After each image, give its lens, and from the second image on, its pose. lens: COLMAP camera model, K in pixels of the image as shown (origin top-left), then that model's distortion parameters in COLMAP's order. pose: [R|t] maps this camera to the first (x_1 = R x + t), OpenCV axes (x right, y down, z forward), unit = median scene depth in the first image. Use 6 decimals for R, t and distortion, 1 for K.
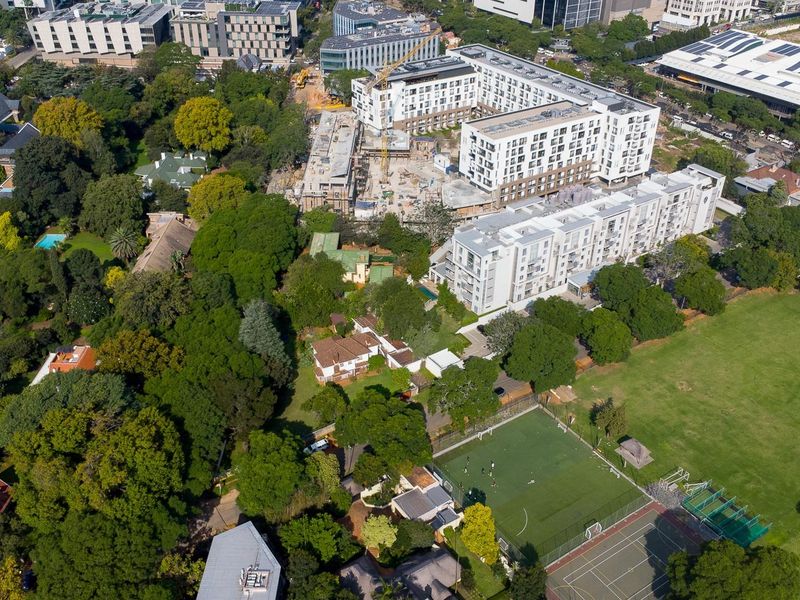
lens RADIAL K [[774.6, 0, 400.0], [0, 774.6, 300.0], [0, 0, 1]] dist [-0.002618, 0.029144]
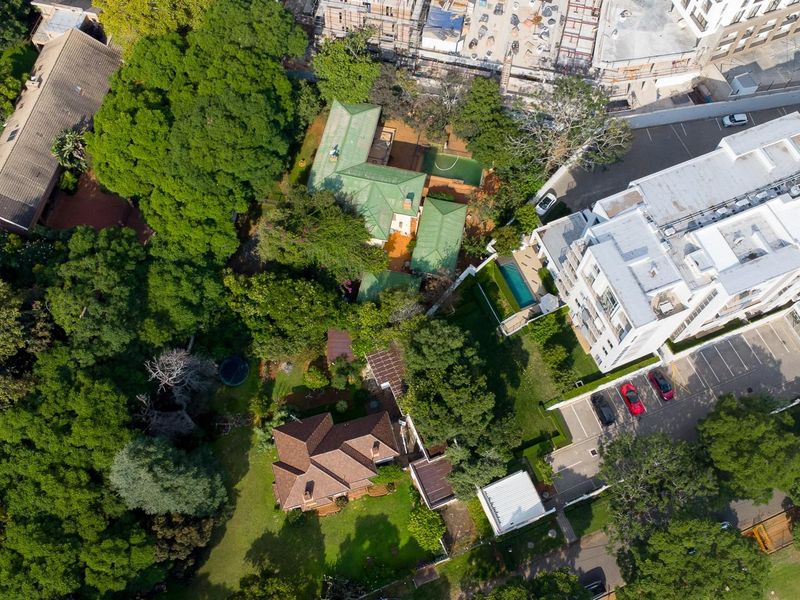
lens RADIAL K [[774.6, 0, 400.0], [0, 774.6, 300.0], [0, 0, 1]] dist [-0.002618, 0.029144]
pose [[0.980769, 0.177448, -0.081264, -0.000020], [-0.103614, 0.826253, 0.553688, -0.236763], [0.165396, -0.534620, 0.828750, 0.439188]]
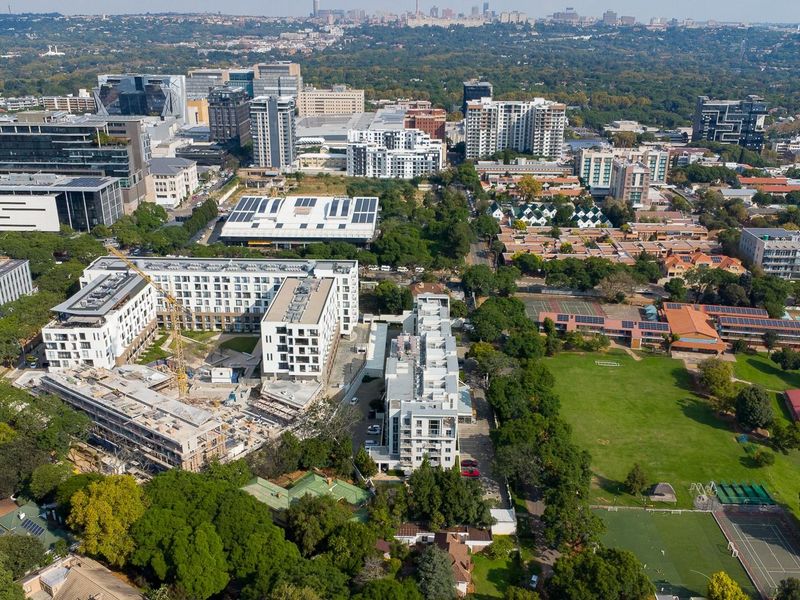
lens RADIAL K [[772.9, 0, 400.0], [0, 772.9, 346.3], [0, 0, 1]] dist [0.000297, 0.022109]
pose [[0.579323, -0.324110, 0.747889, -0.504043], [0.437125, 0.897979, 0.050551, -0.166379], [-0.687972, 0.297636, 0.661897, 0.255003]]
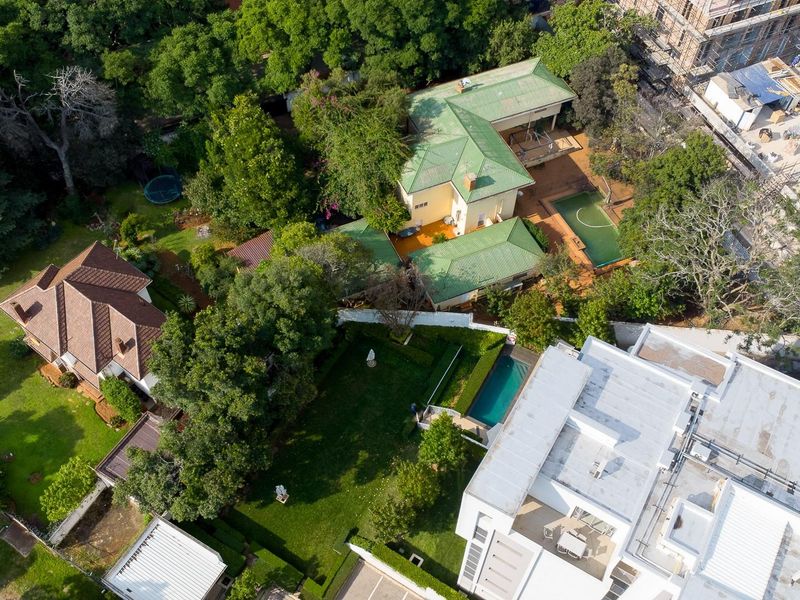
lens RADIAL K [[774.6, 0, 400.0], [0, 774.6, 300.0], [0, 0, 1]] dist [-0.002618, 0.029144]
pose [[0.418472, 0.731315, -0.538572, 0.133649], [-0.487963, 0.681172, 0.545799, -0.159158], [0.766011, 0.034402, 0.641907, 0.617036]]
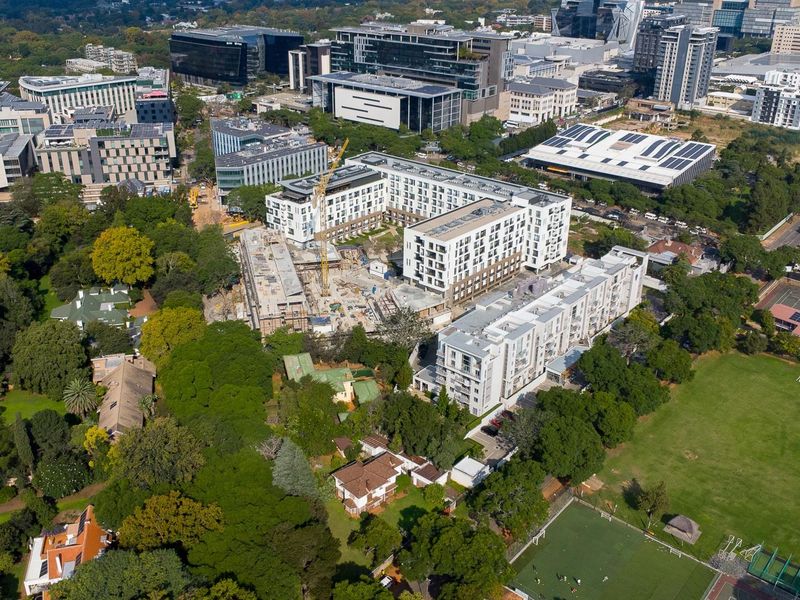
lens RADIAL K [[774.6, 0, 400.0], [0, 774.6, 300.0], [0, 0, 1]] dist [-0.002618, 0.029144]
pose [[0.962856, -0.115433, 0.244097, -0.172128], [0.145146, 0.983562, -0.107415, -0.027660], [-0.227686, 0.138855, 0.963783, 0.038664]]
